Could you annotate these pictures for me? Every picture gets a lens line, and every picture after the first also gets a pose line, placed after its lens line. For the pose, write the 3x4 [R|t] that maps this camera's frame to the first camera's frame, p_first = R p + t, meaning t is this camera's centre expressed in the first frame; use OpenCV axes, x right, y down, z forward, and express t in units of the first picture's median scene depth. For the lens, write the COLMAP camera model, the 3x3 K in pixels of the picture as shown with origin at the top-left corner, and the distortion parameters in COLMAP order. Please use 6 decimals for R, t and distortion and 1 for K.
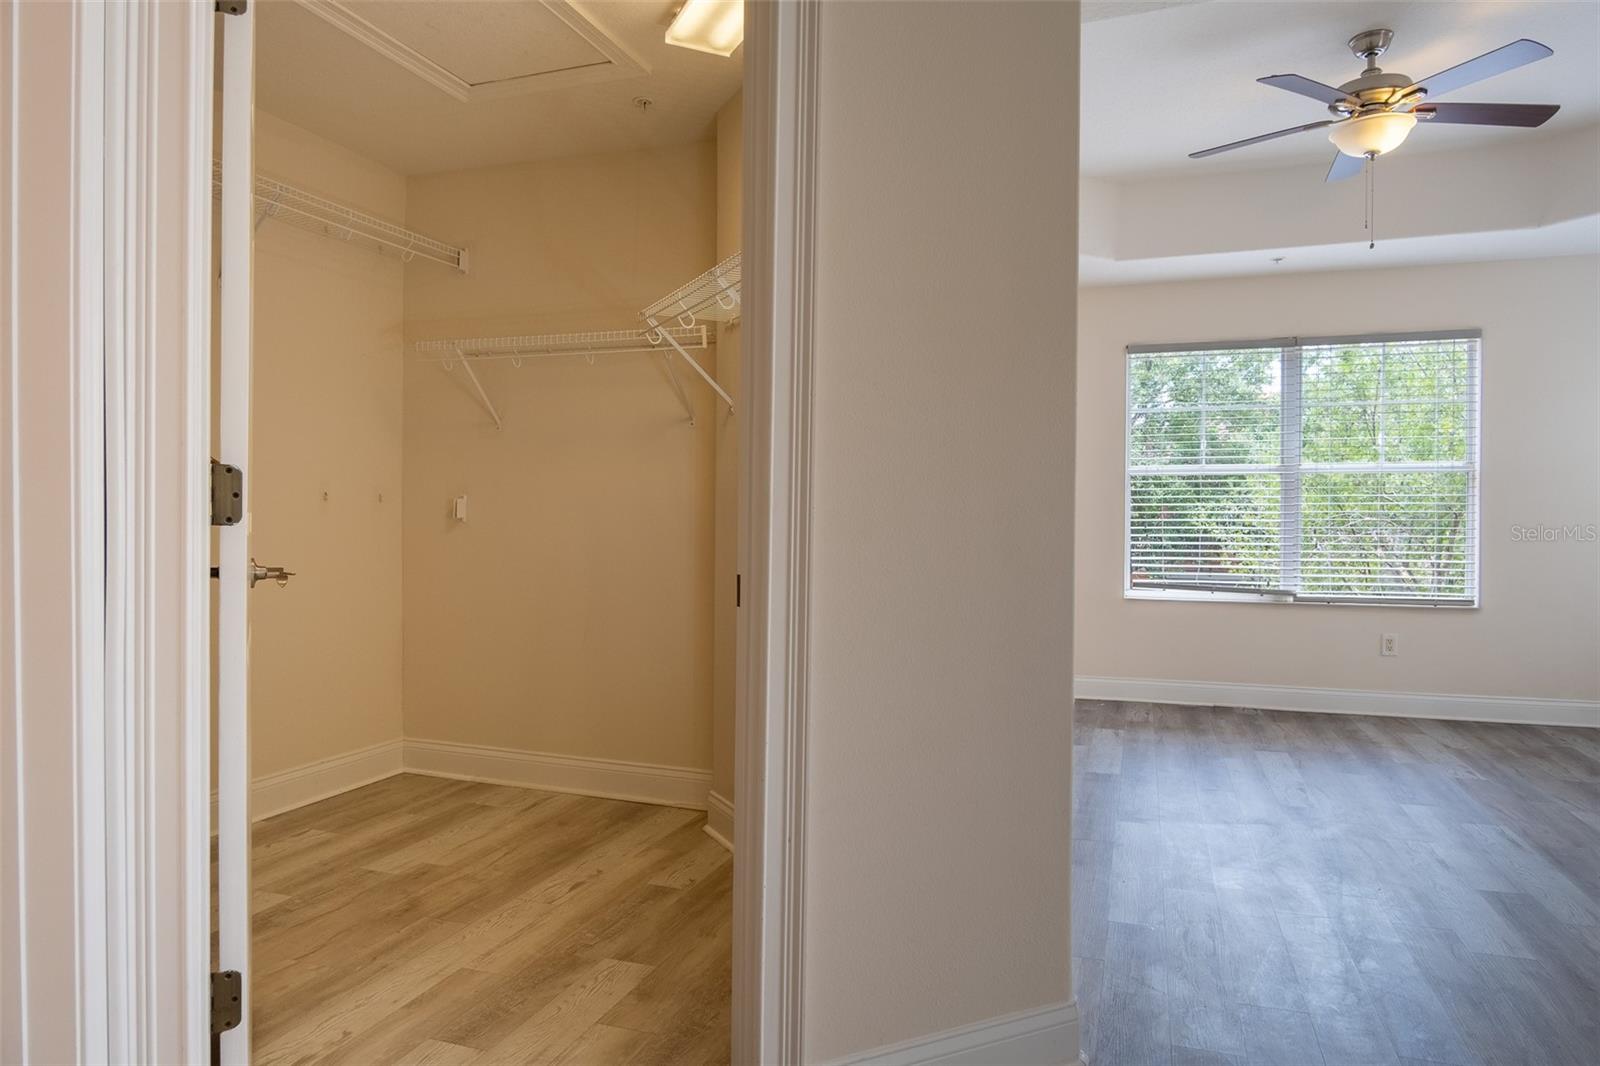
lens RADIAL K [[1024.3, 0, 805.9], [0, 1024.3, 535.1], [0, 0, 1]] dist [-0.006408, 0.001468]
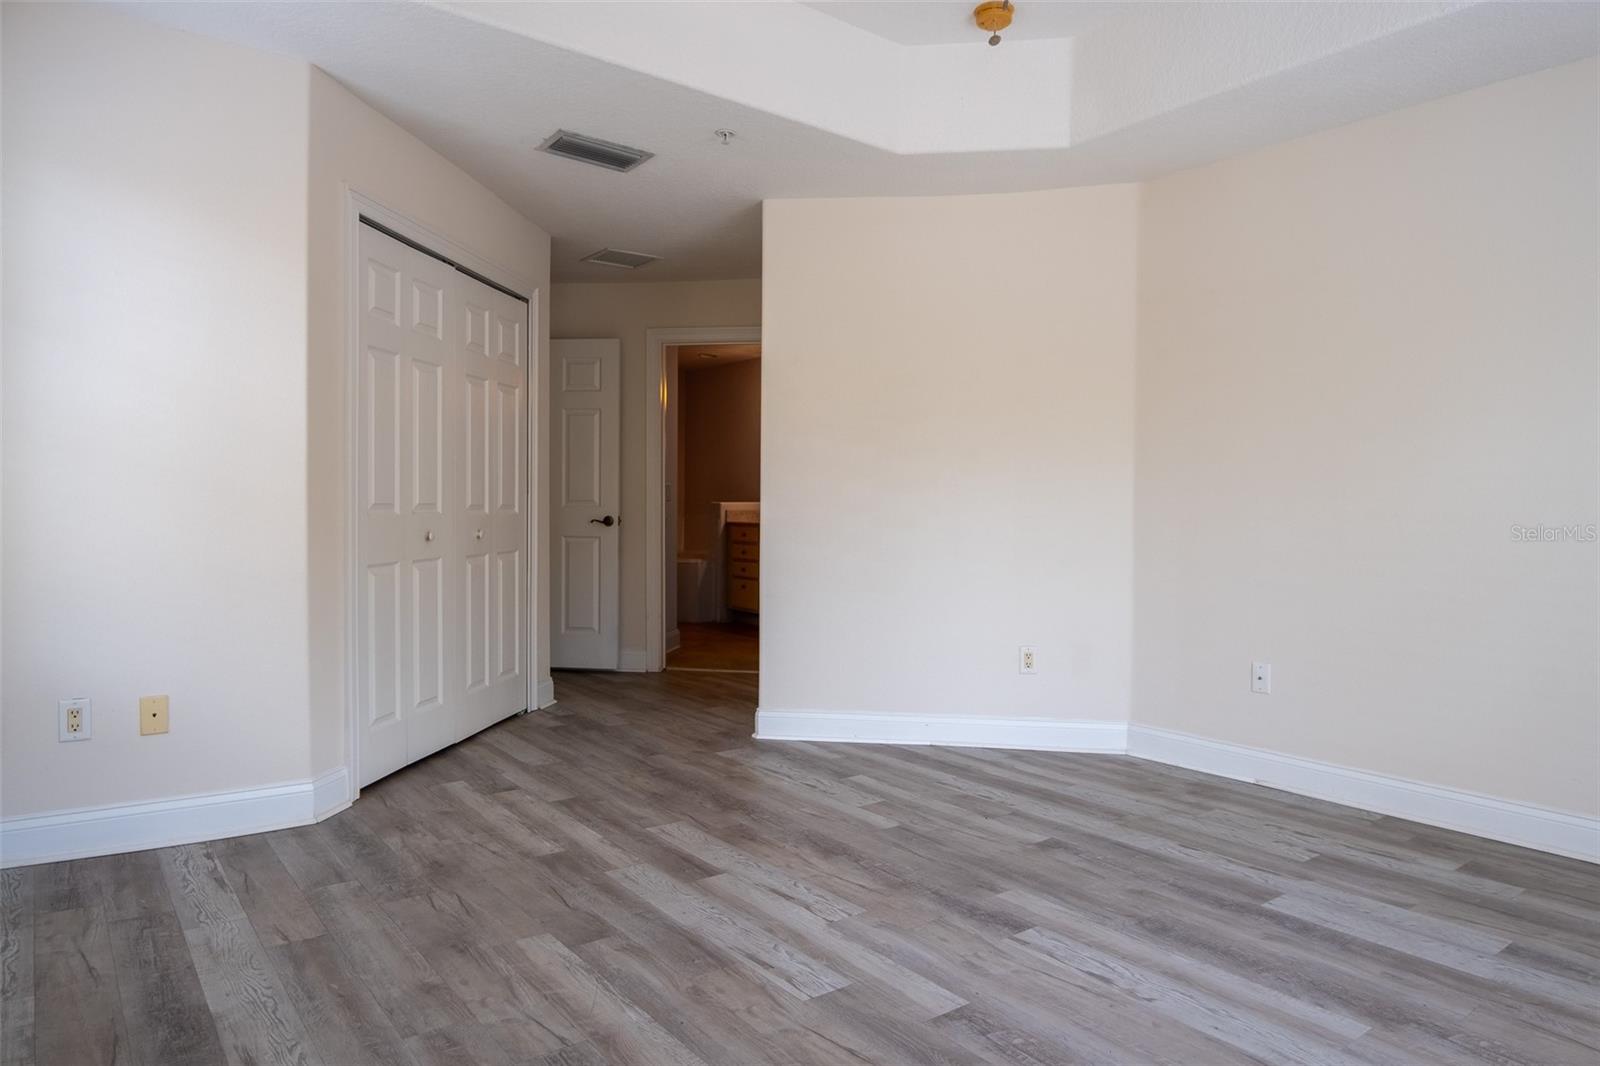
lens RADIAL K [[1024.3, 0, 801.2], [0, 1024.3, 530.7], [0, 0, 1]] dist [-0.006408, 0.001468]
pose [[-0.569347, 0.007606, -0.822062, 0.778564], [-0.027515, 0.999221, 0.028301, -0.006618], [0.821637, 0.038732, -0.568694, 0.878838]]
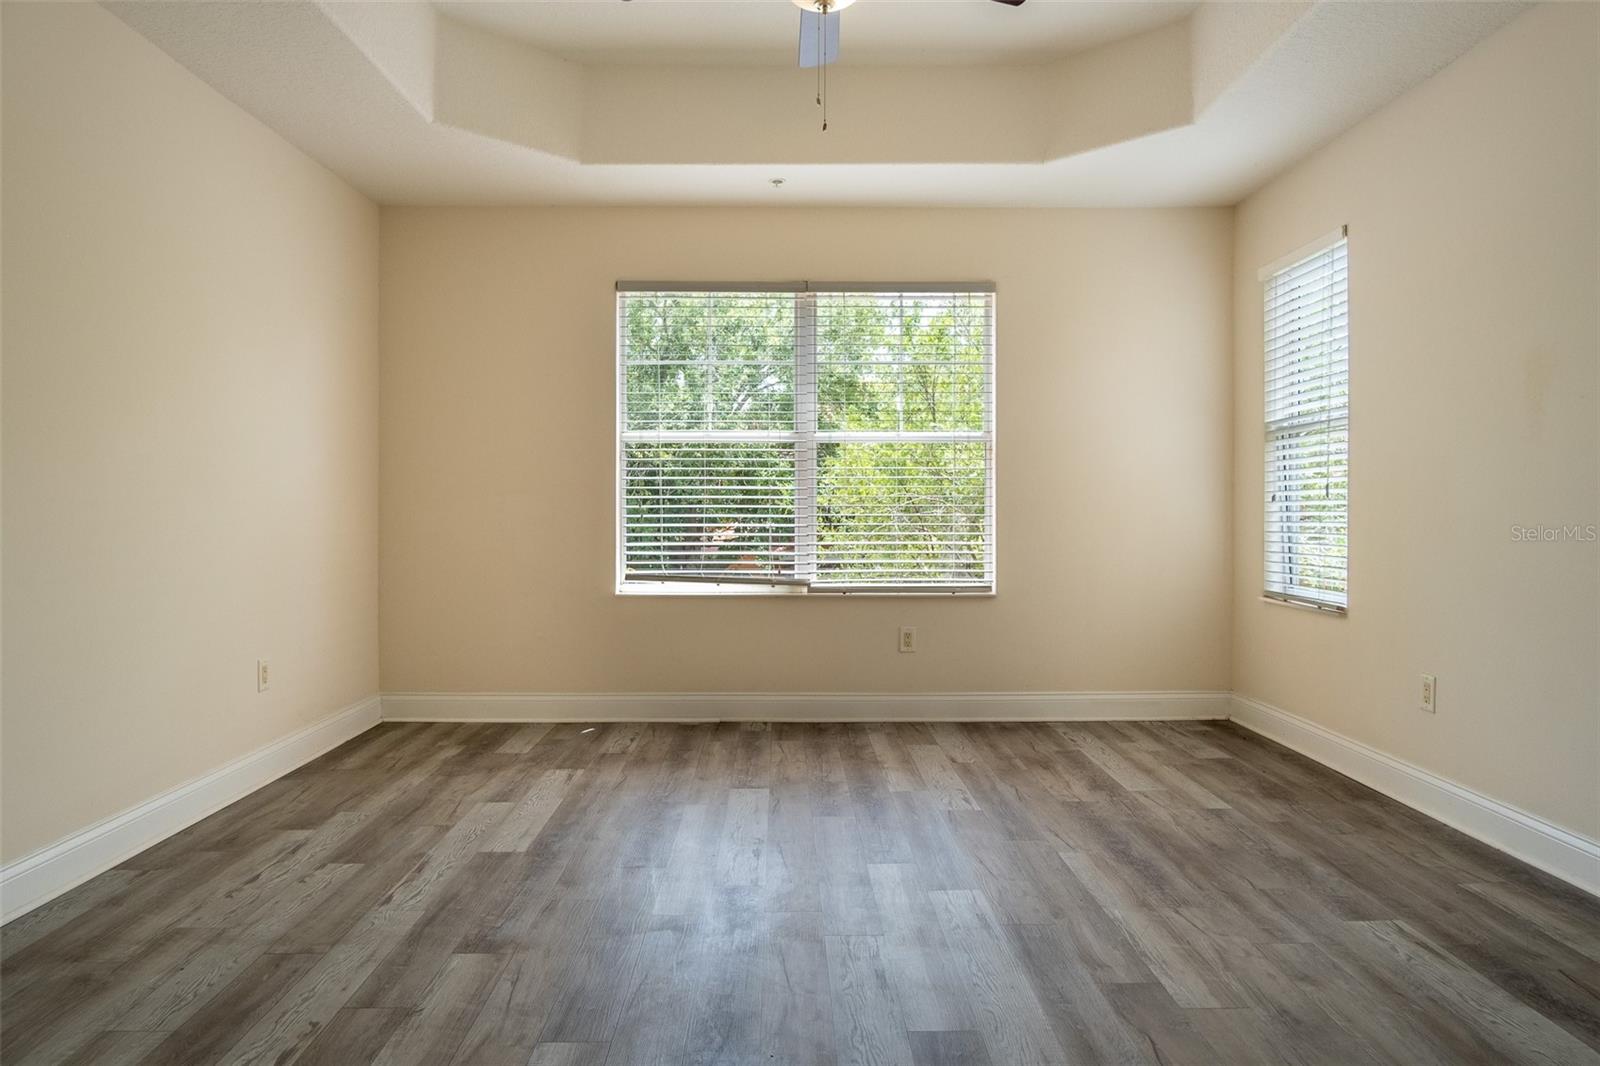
lens RADIAL K [[1024.3, 0, 796.2], [0, 1024.3, 520.5], [0, 0, 1]] dist [-0.006408, 0.001468]
pose [[0.945452, -0.007906, 0.325666, 0.201454], [0.007487, 0.999969, 0.002540, 0.002992], [-0.325676, 0.000036, 0.945481, 0.209464]]
